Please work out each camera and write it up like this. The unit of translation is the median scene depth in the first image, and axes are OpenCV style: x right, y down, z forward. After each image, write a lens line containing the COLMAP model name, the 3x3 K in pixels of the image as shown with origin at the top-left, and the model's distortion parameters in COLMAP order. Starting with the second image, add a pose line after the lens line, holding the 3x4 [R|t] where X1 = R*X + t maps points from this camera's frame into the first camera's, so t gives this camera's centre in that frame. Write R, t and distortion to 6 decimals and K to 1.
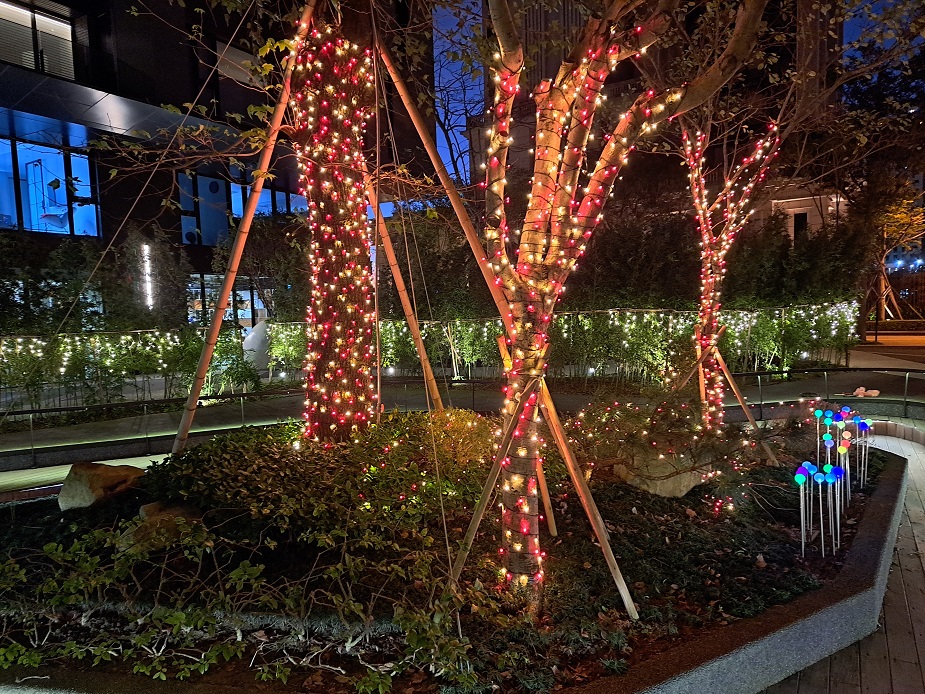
lens RADIAL K [[671.1, 0, 461.1], [0, 671.1, 364.6], [0, 0, 1]] dist [0.055313, -0.039552]
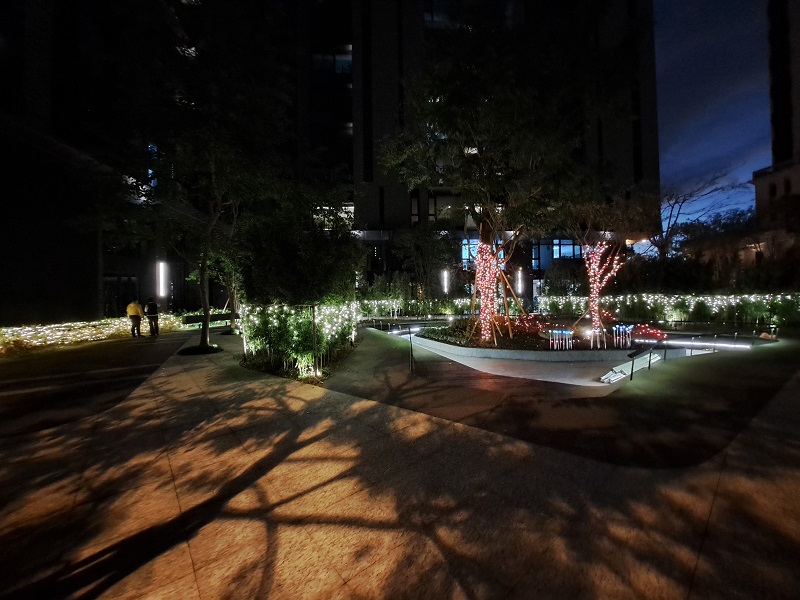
lens RADIAL K [[326.5, 0, 400.0], [0, 326.5, 300.0], [0, 0, 1]] dist [-0.000150, -0.000026]
pose [[0.583130, 0.028173, -0.811890, 1.464972], [-0.069304, 0.997480, -0.015164, 0.051050], [0.809417, 0.065110, 0.583613, -0.985217]]
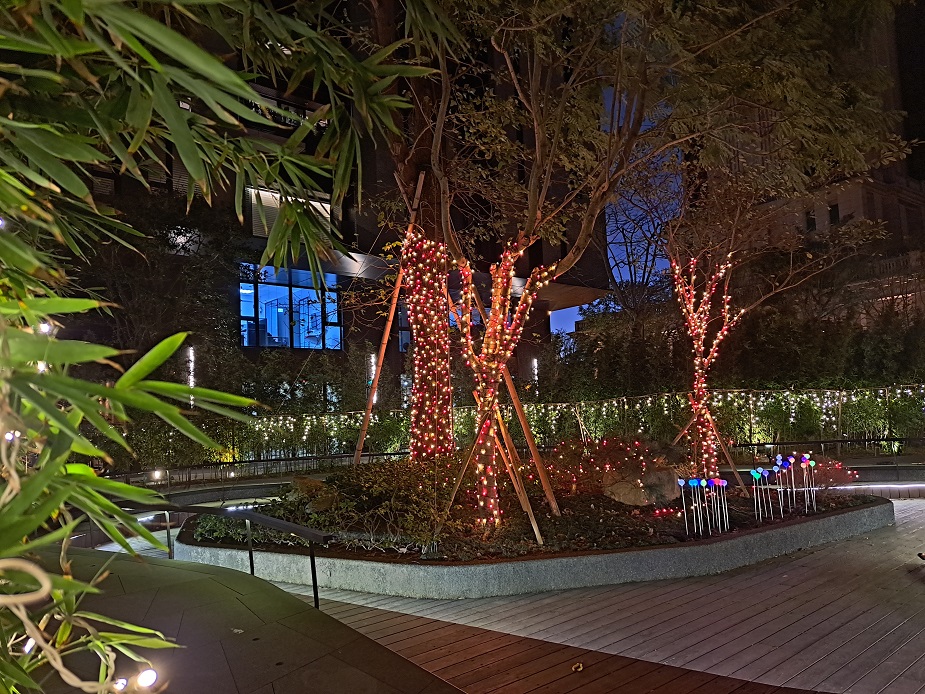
lens RADIAL K [[661.5, 0, 465.3], [0, 661.5, 357.6], [0, 0, 1]] dist [0.160806, -0.229380]
pose [[0.945251, -0.038069, -0.324116, 0.463630], [-0.013347, 0.987832, -0.154950, 0.111346], [0.326071, 0.150793, 0.933241, -0.569130]]
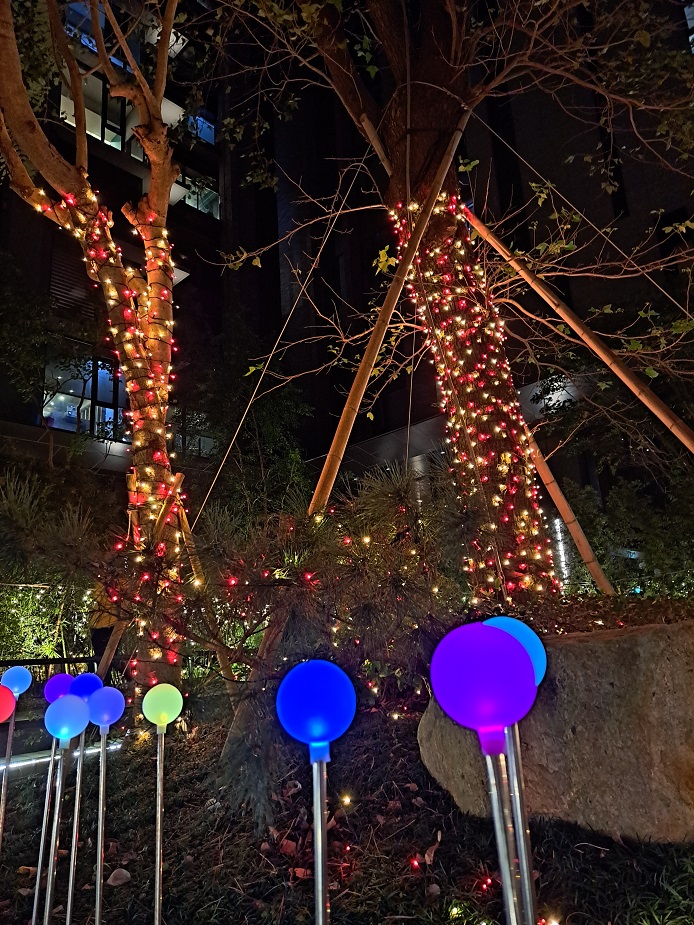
lens RADIAL K [[661.5, 0, 332.6], [0, 661.5, 467.3], [0, 0, 1]] dist [0.160806, -0.229380]
pose [[-0.253241, -0.214189, -0.943394, 0.676328], [-0.016579, 0.975999, -0.217141, 0.114533], [0.967261, -0.039349, -0.250714, 1.059222]]
